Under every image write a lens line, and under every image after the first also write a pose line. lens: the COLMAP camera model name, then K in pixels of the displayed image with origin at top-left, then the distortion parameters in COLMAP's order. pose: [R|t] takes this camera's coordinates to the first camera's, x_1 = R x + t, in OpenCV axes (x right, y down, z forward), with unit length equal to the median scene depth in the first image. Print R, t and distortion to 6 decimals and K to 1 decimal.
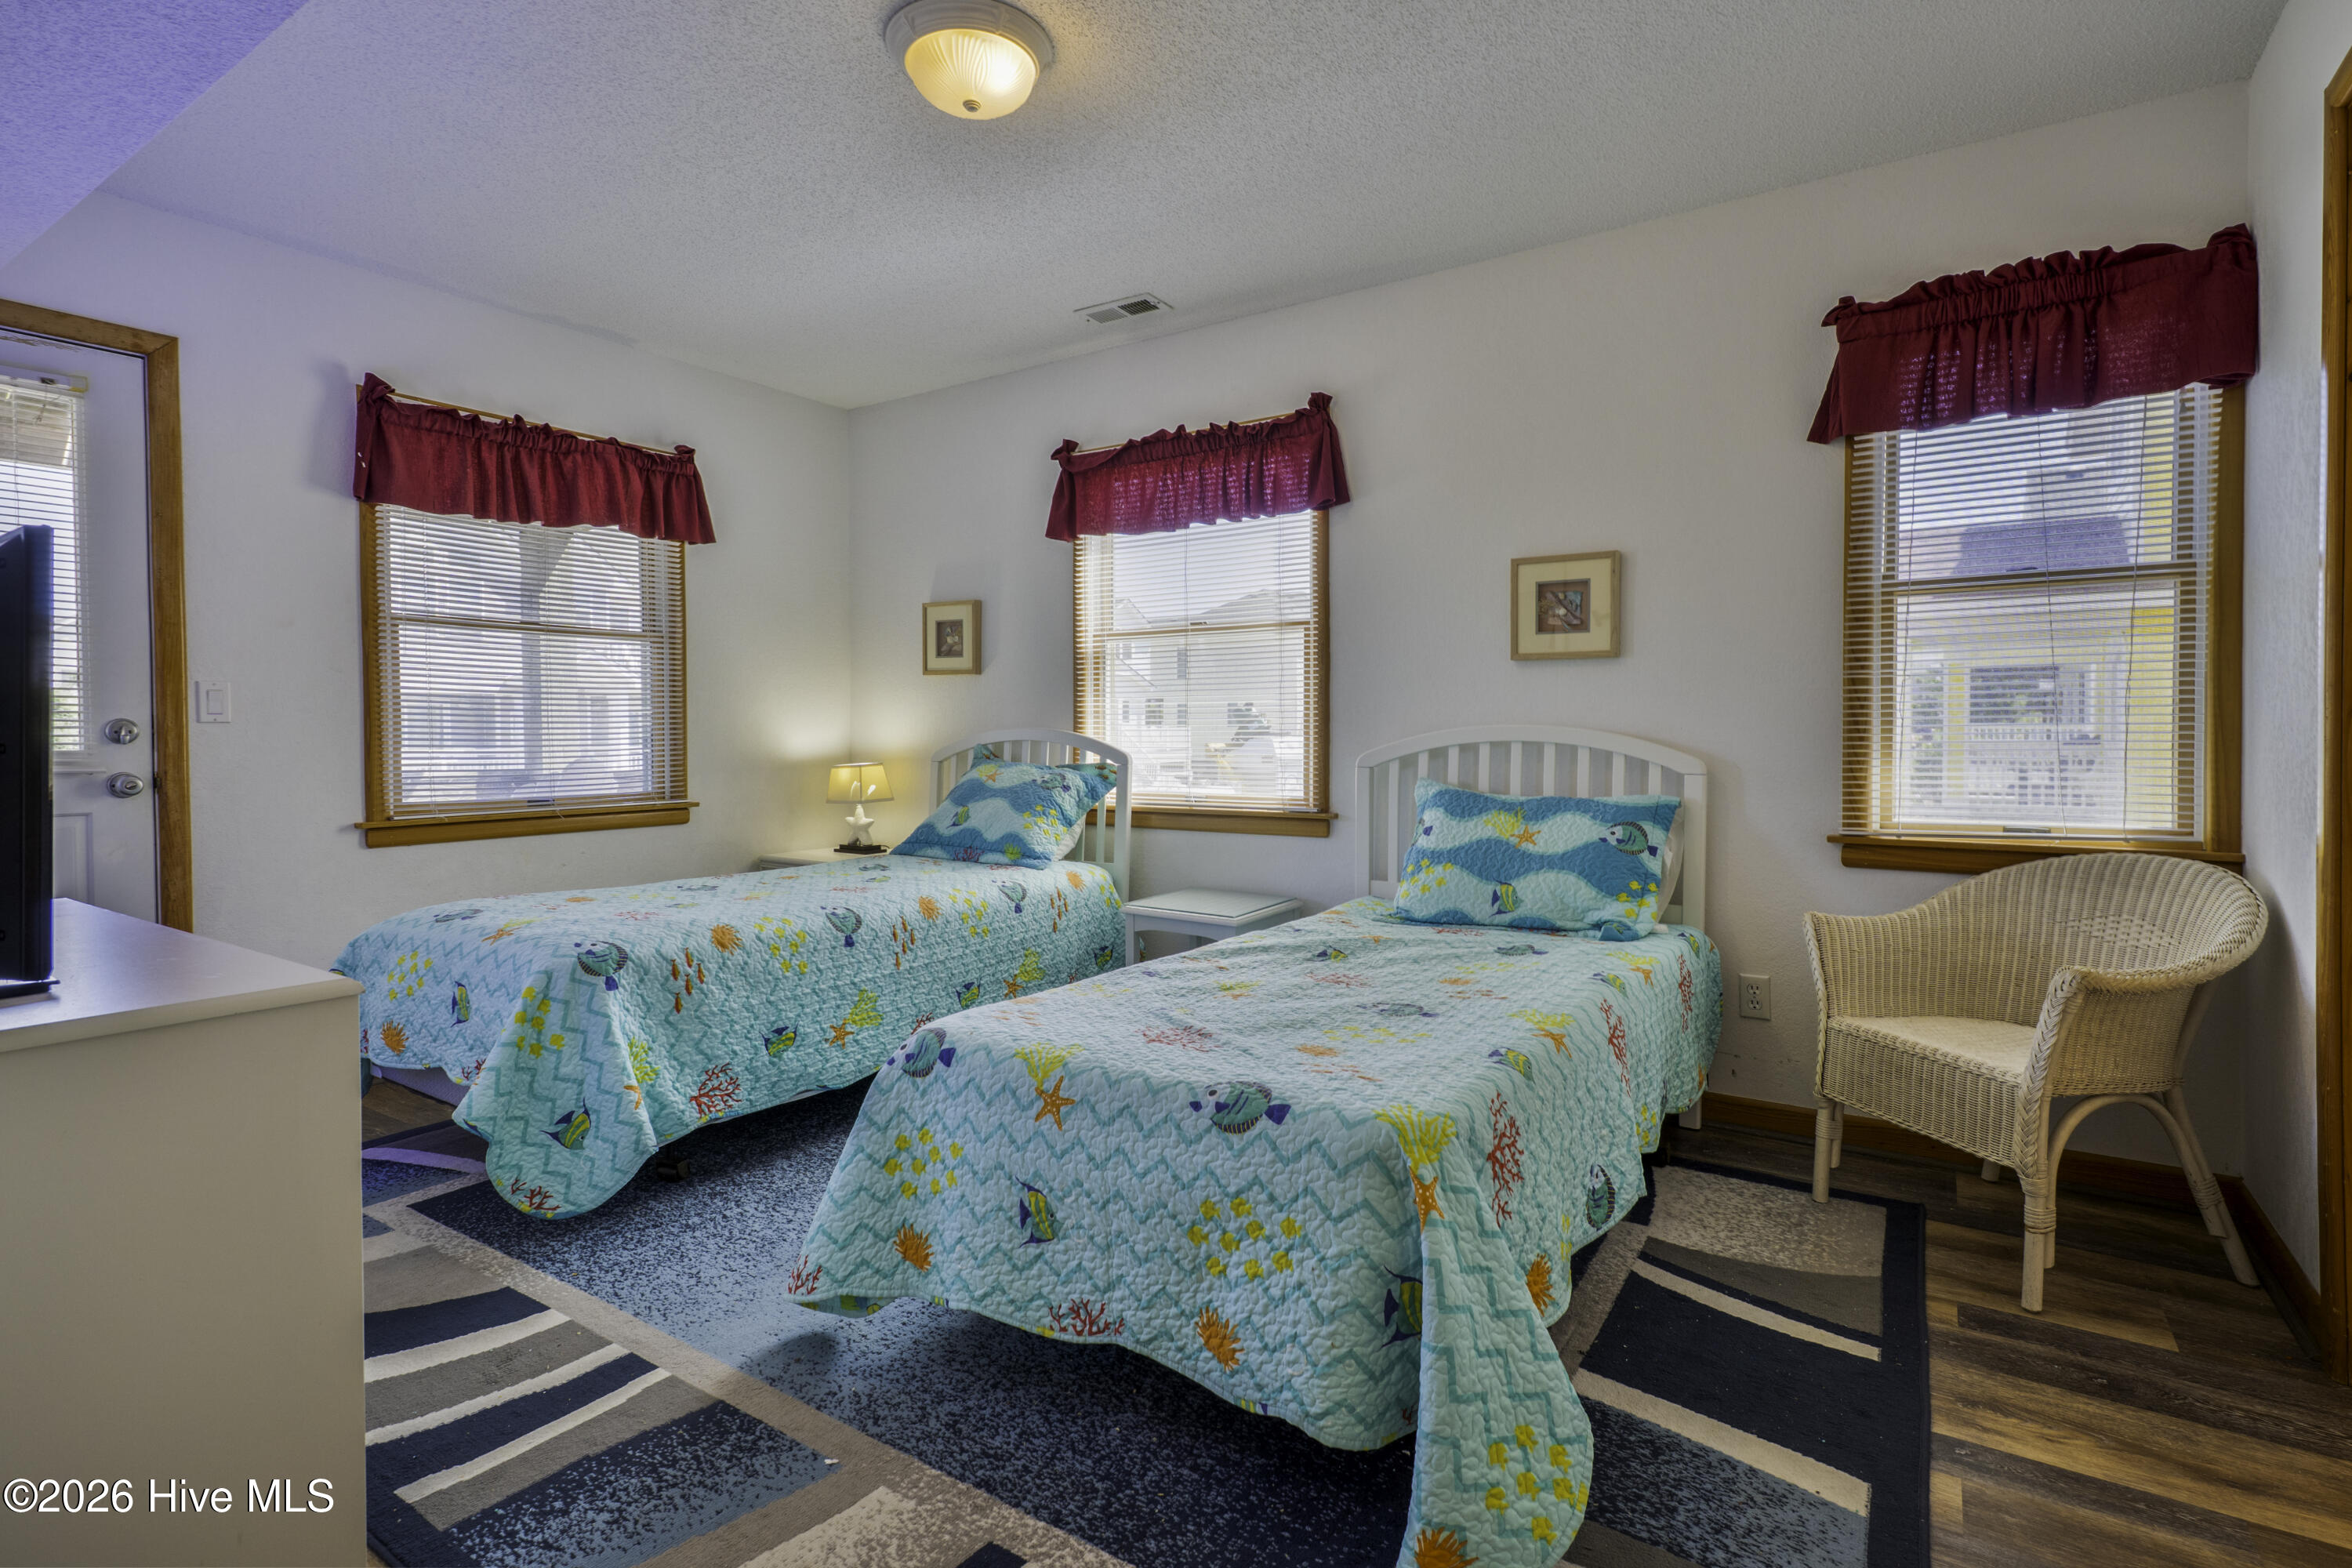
lens RADIAL K [[1175.1, 0, 1178.3], [0, 1175.1, 766.3], [0, 0, 1]] dist [-0.000542, -0.000069]
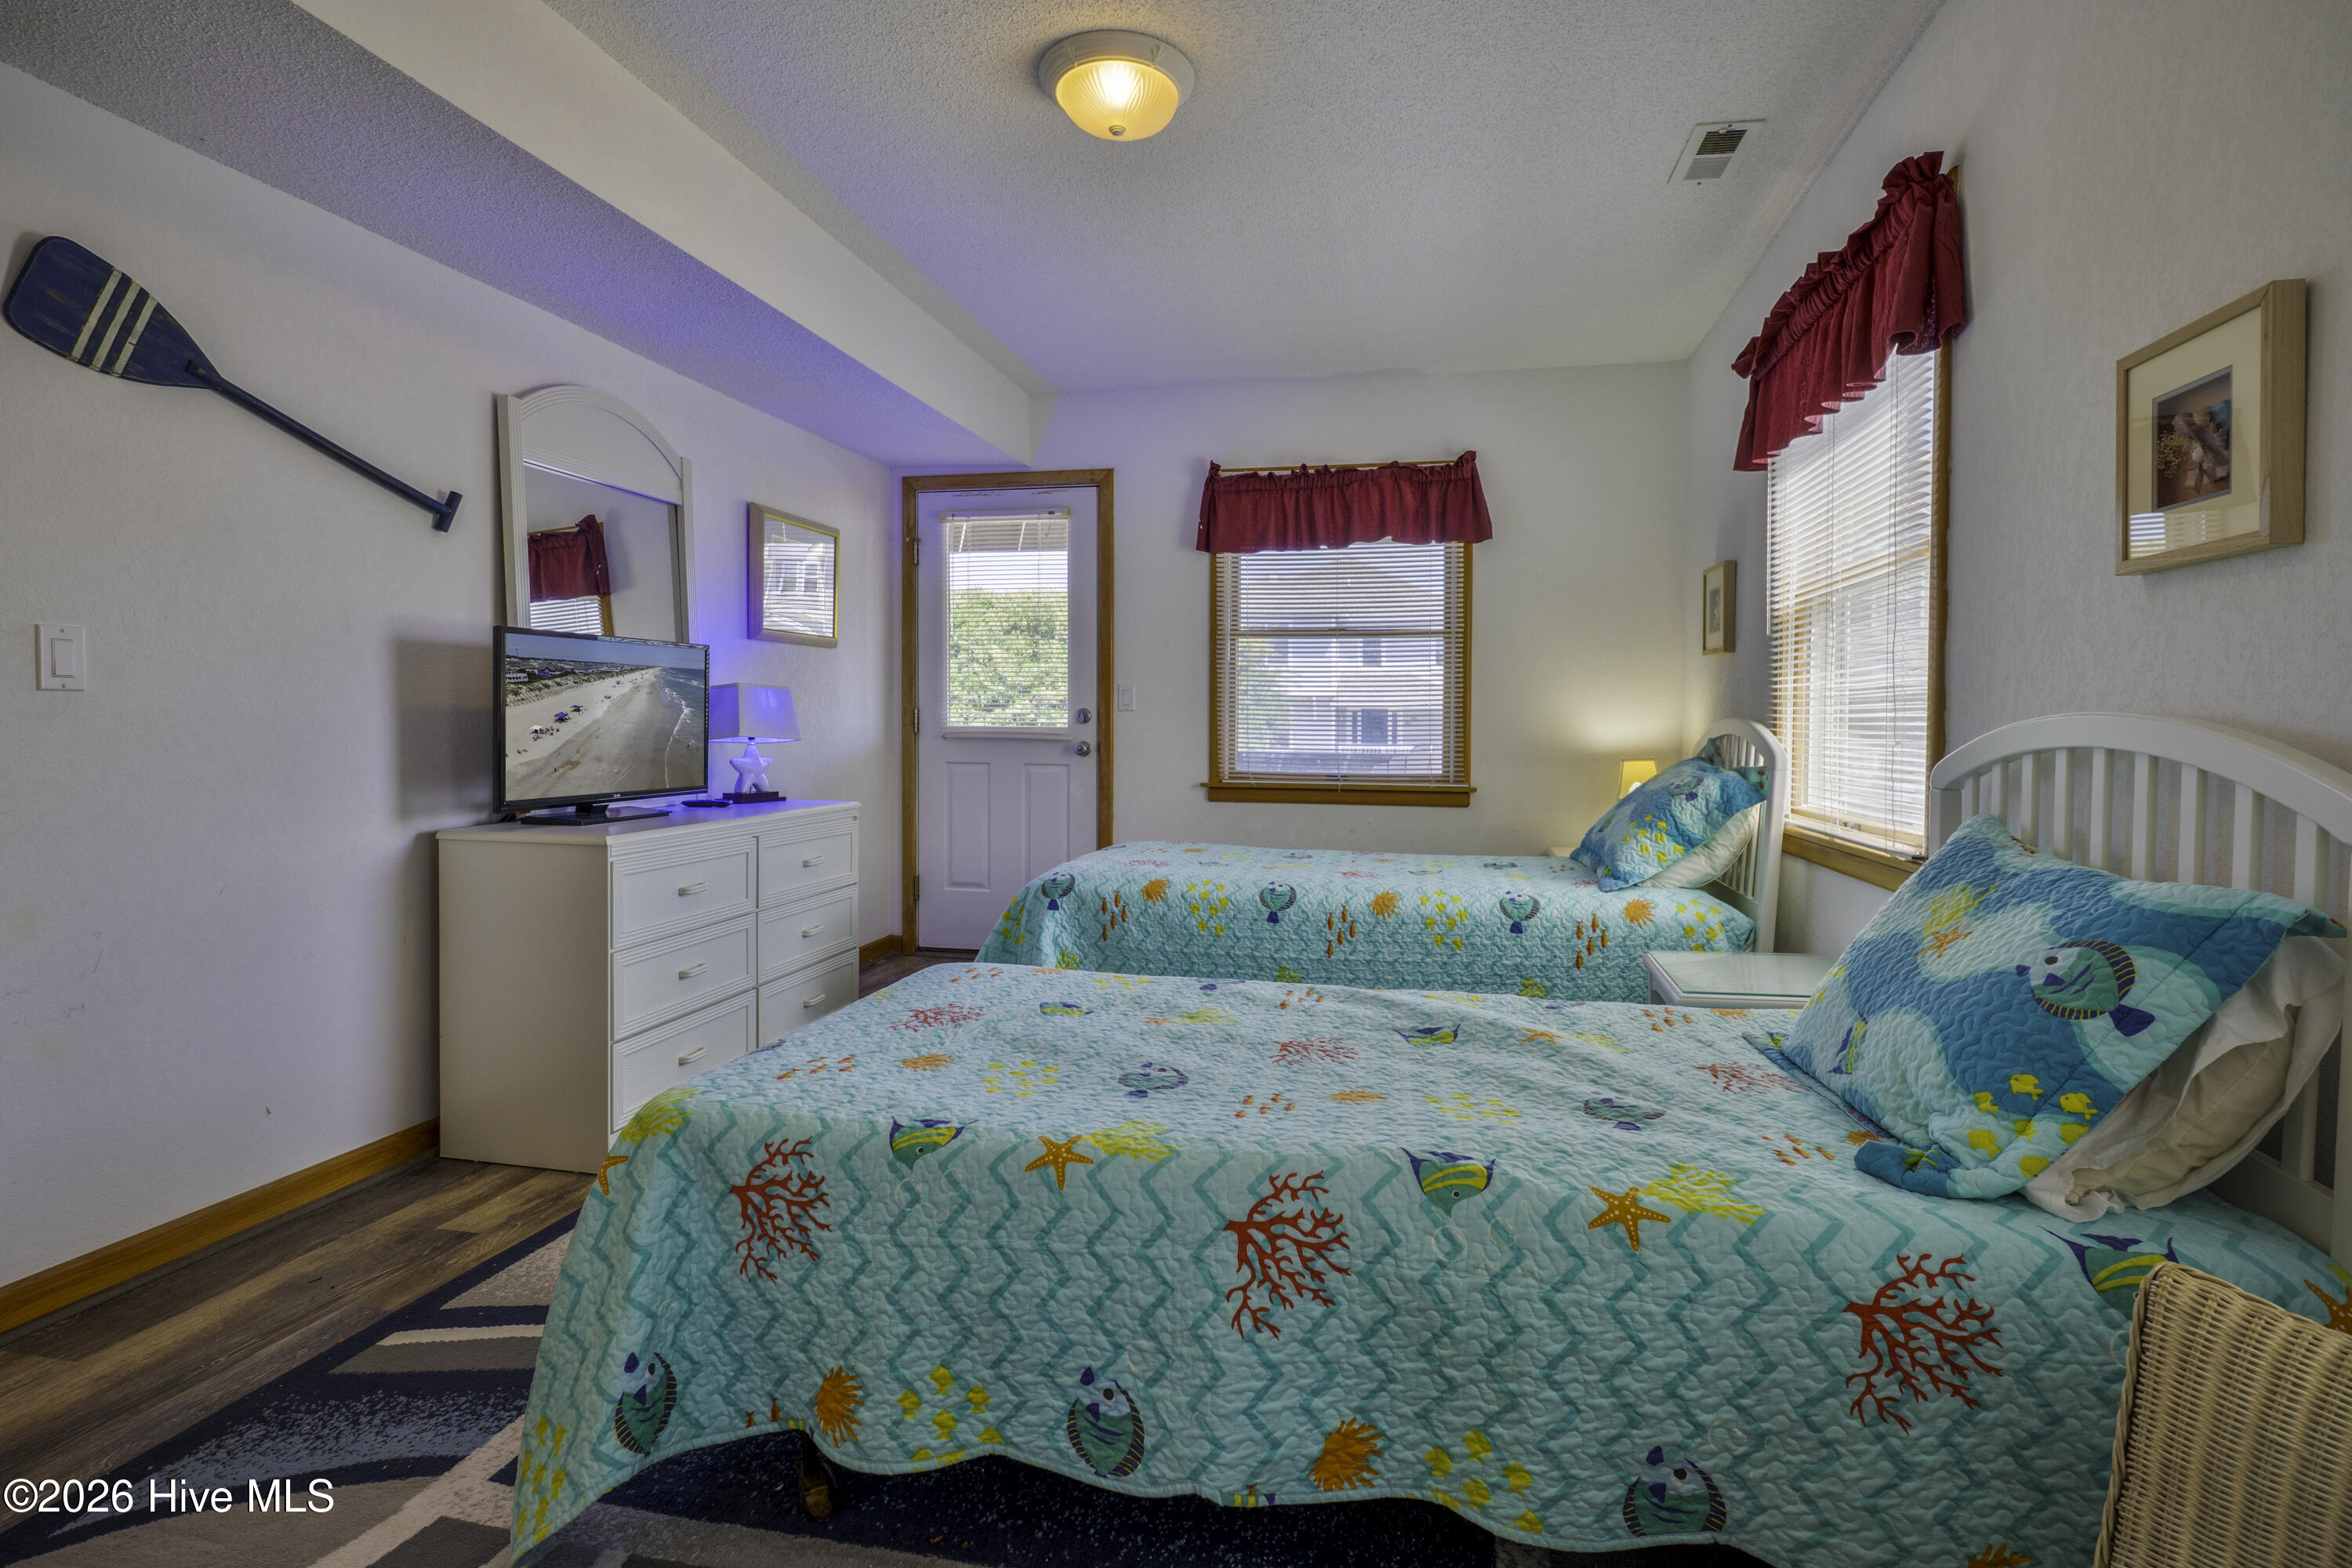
lens RADIAL K [[1175.1, 0, 1197.1], [0, 1175.1, 744.2], [0, 0, 1]] dist [-0.000542, -0.000069]
pose [[0.350774, 0.024846, -0.936131, 0.604318], [-0.037493, 0.999219, 0.012471, -0.015137], [0.935709, 0.030724, 0.351431, 0.499175]]
